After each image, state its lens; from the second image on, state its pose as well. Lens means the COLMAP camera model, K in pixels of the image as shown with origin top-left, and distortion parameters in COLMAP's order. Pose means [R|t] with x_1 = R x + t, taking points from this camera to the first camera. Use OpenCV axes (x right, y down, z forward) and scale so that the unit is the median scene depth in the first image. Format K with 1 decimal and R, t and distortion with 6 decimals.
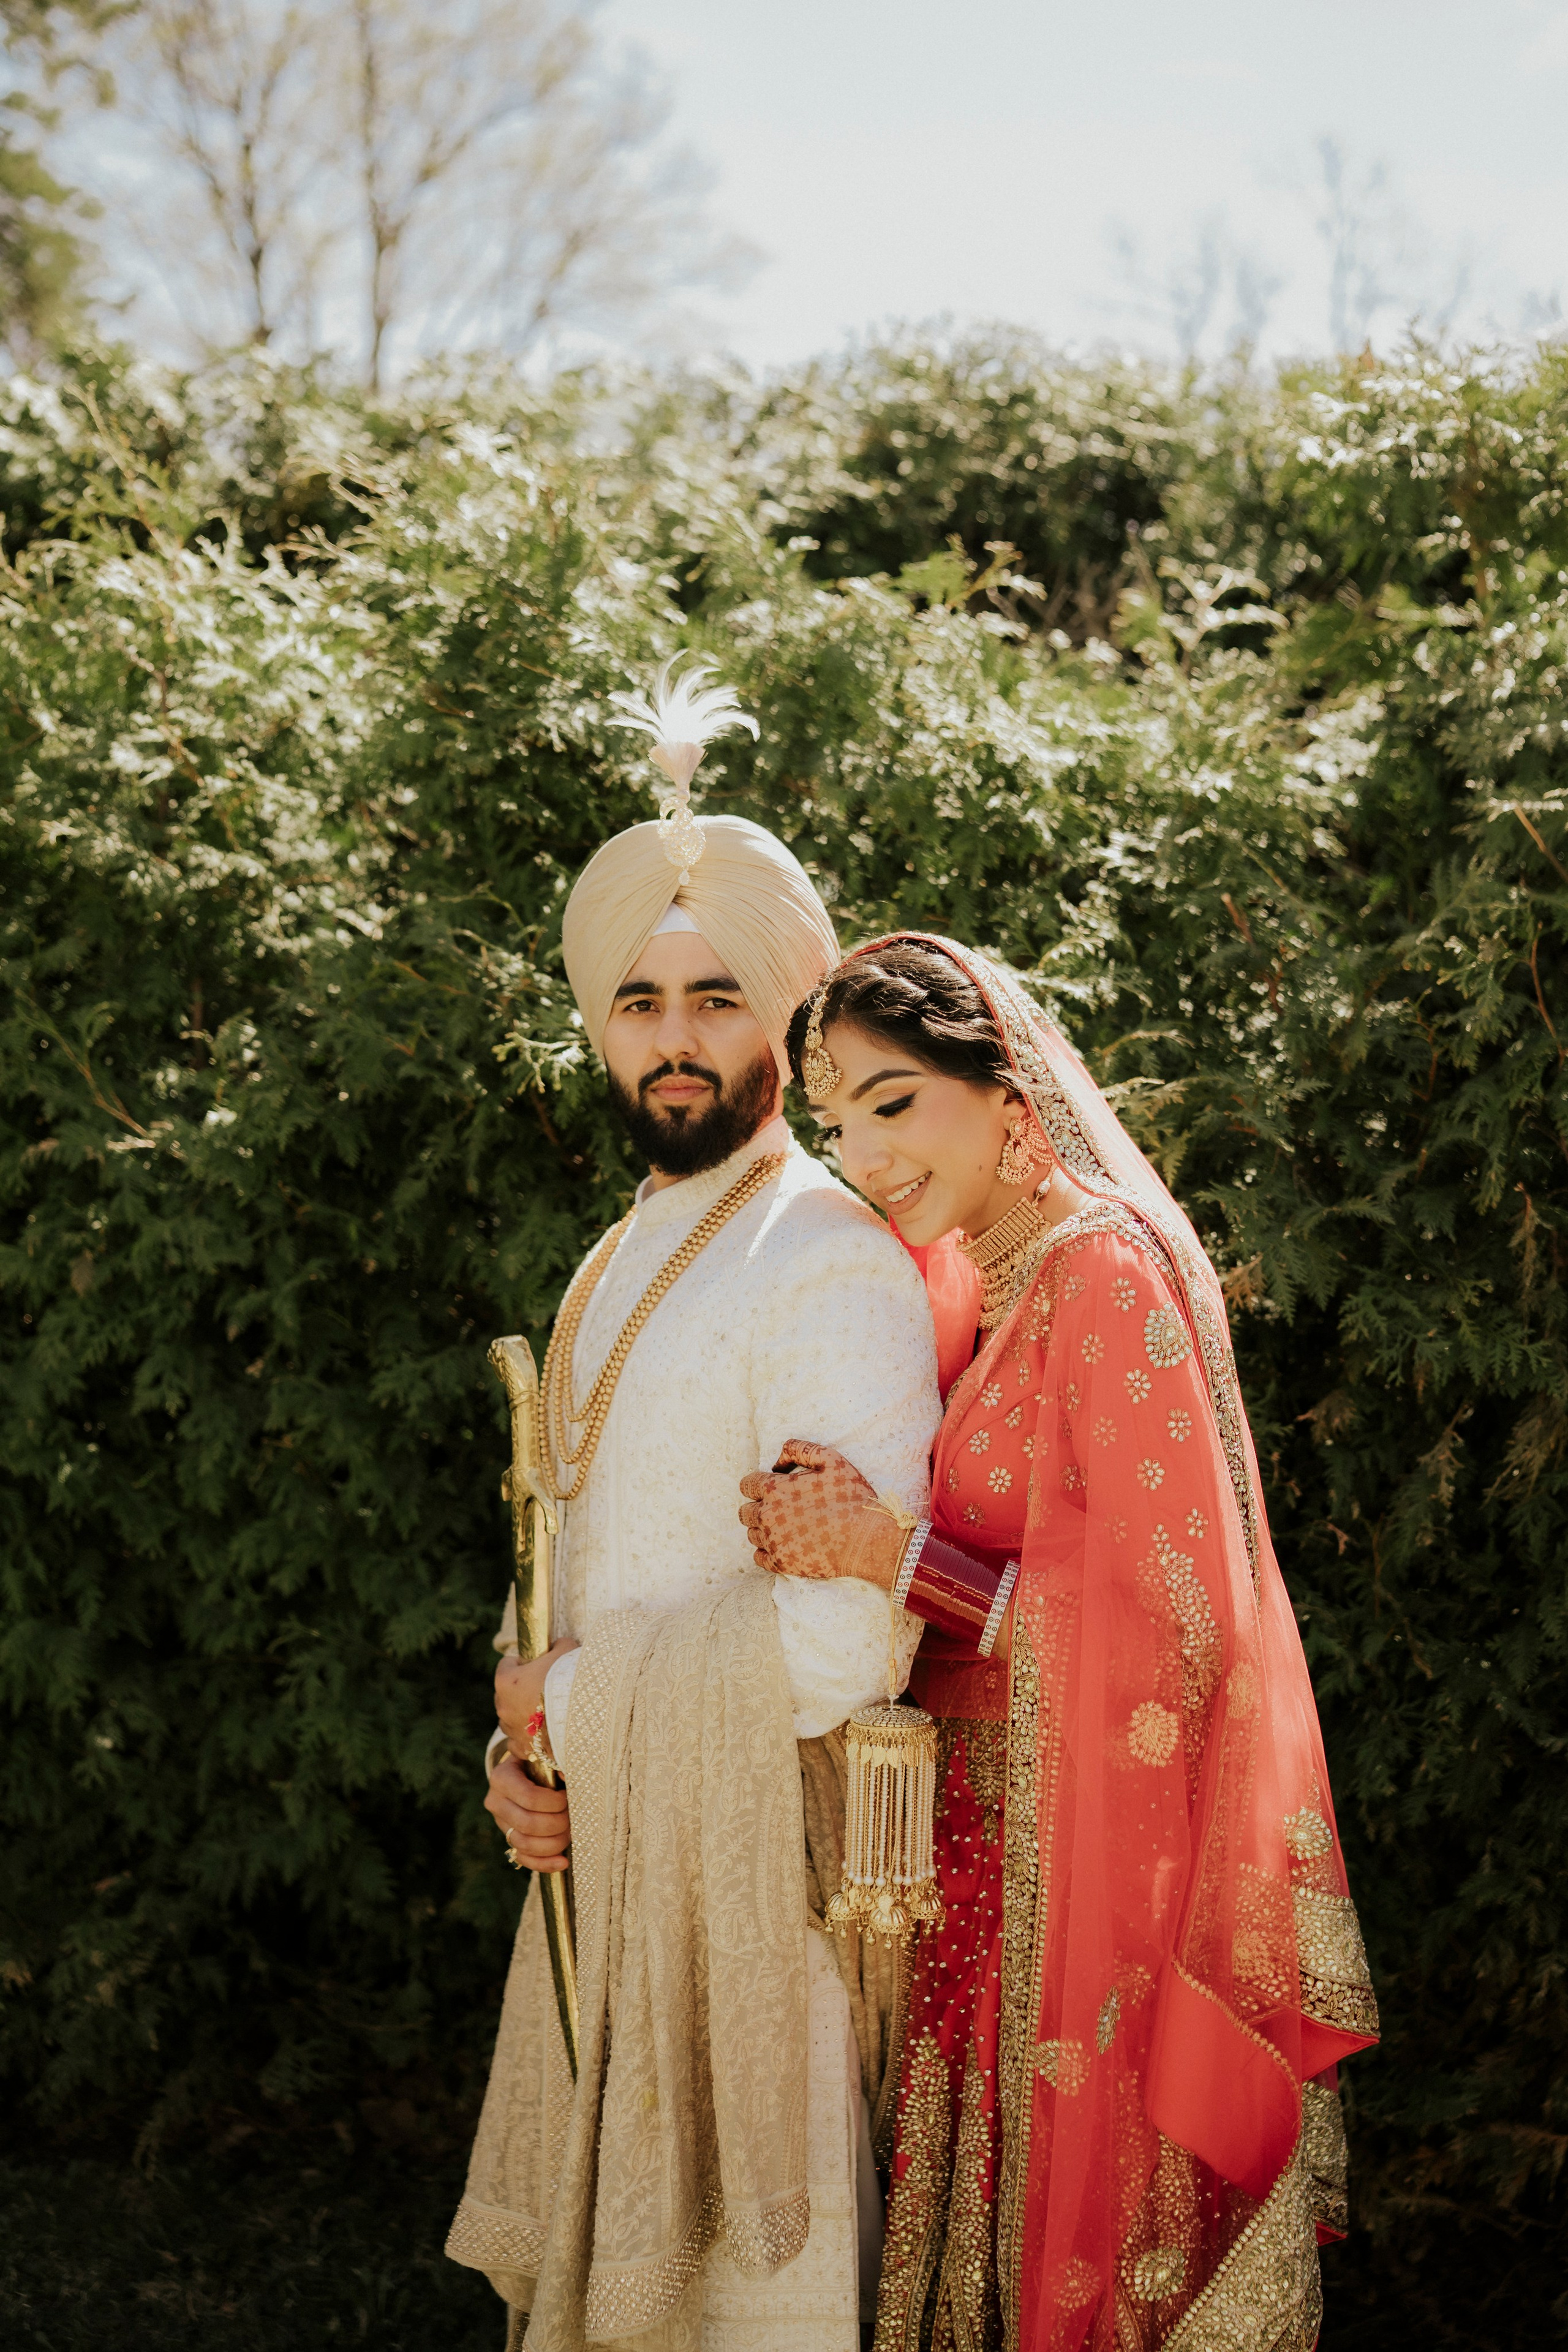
lens RADIAL K [[2307.2, 0, 784.0], [0, 2307.2, 1176.0], [0, 0, 1]] dist [-0.113624, 0.259761]
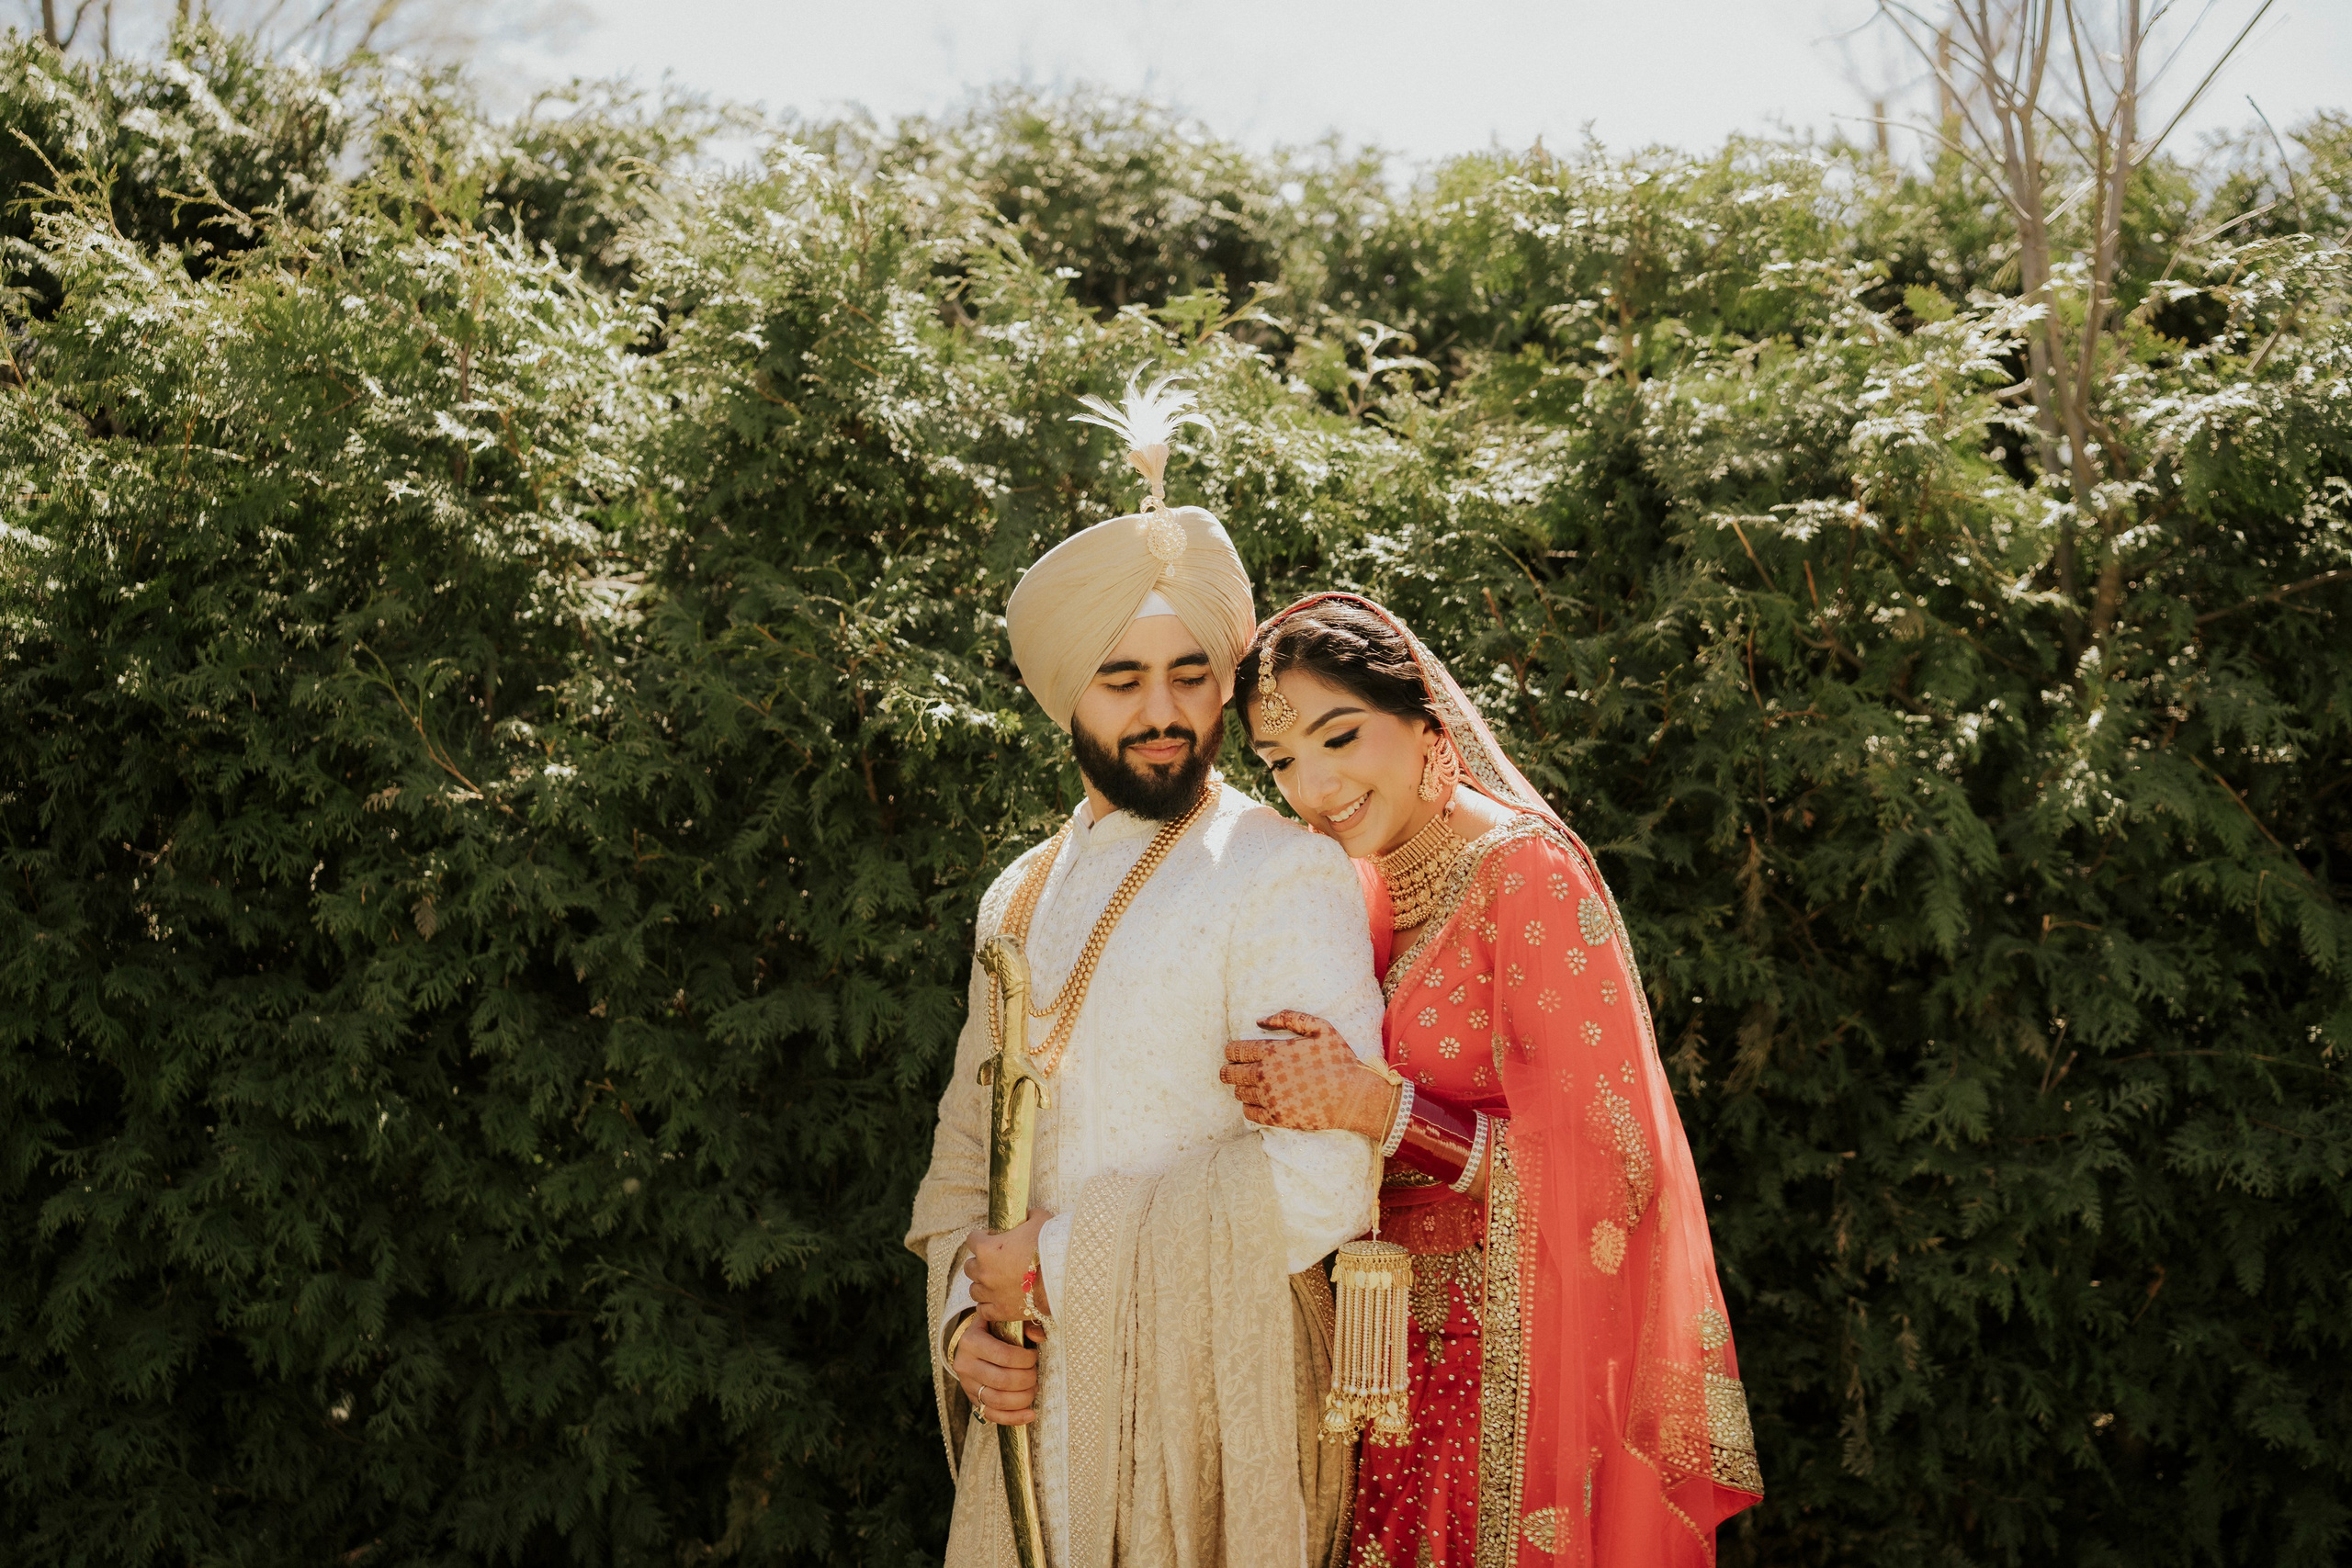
lens RADIAL K [[2307.0, 0, 1191.4], [0, 2307.0, 769.2], [0, 0, 1]] dist [-0.113624, 0.259761]
pose [[0.963589, 0.015903, 0.266913, -0.287898], [0.004597, 0.997097, -0.076003, 0.063838], [-0.267347, 0.074462, 0.960719, -0.092143]]
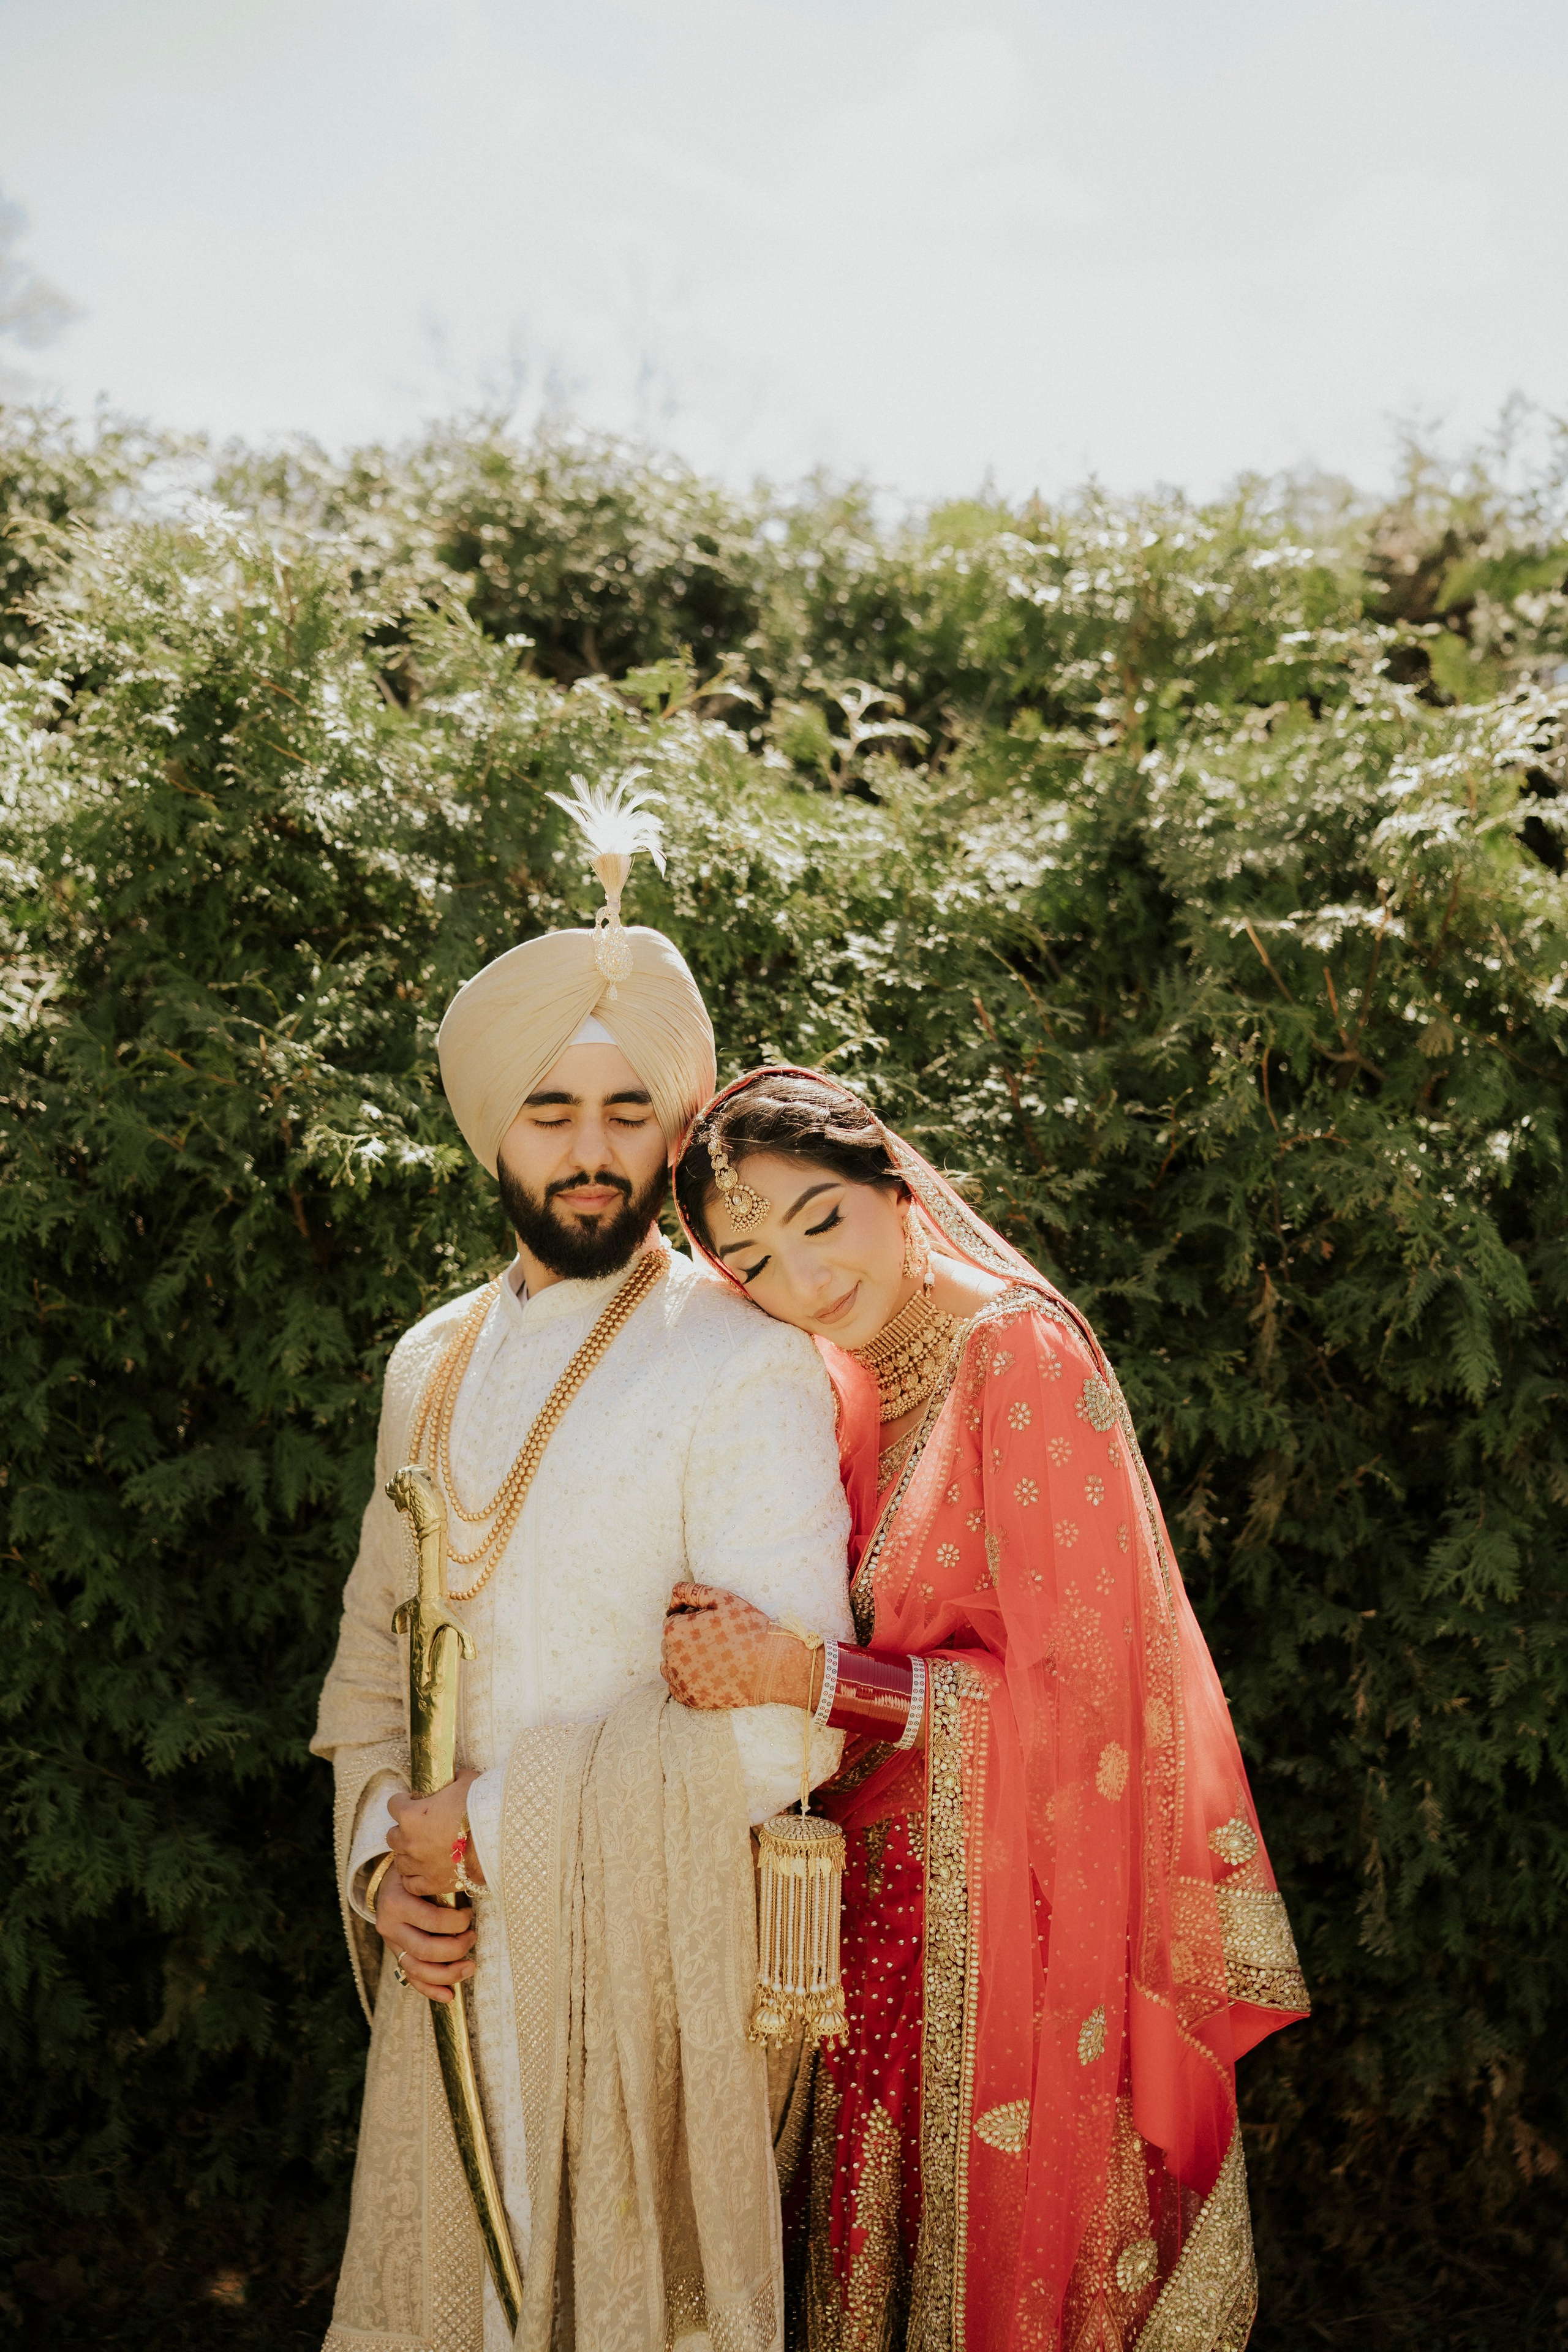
lens RADIAL K [[2307.2, 0, 784.0], [0, 2307.2, 1176.0], [0, 0, 1]] dist [-0.113624, 0.259761]
pose [[0.952586, -0.003261, 0.304253, -0.239256], [0.013201, 0.999444, -0.030619, -0.007952], [-0.303984, 0.033184, 0.952099, 0.006278]]
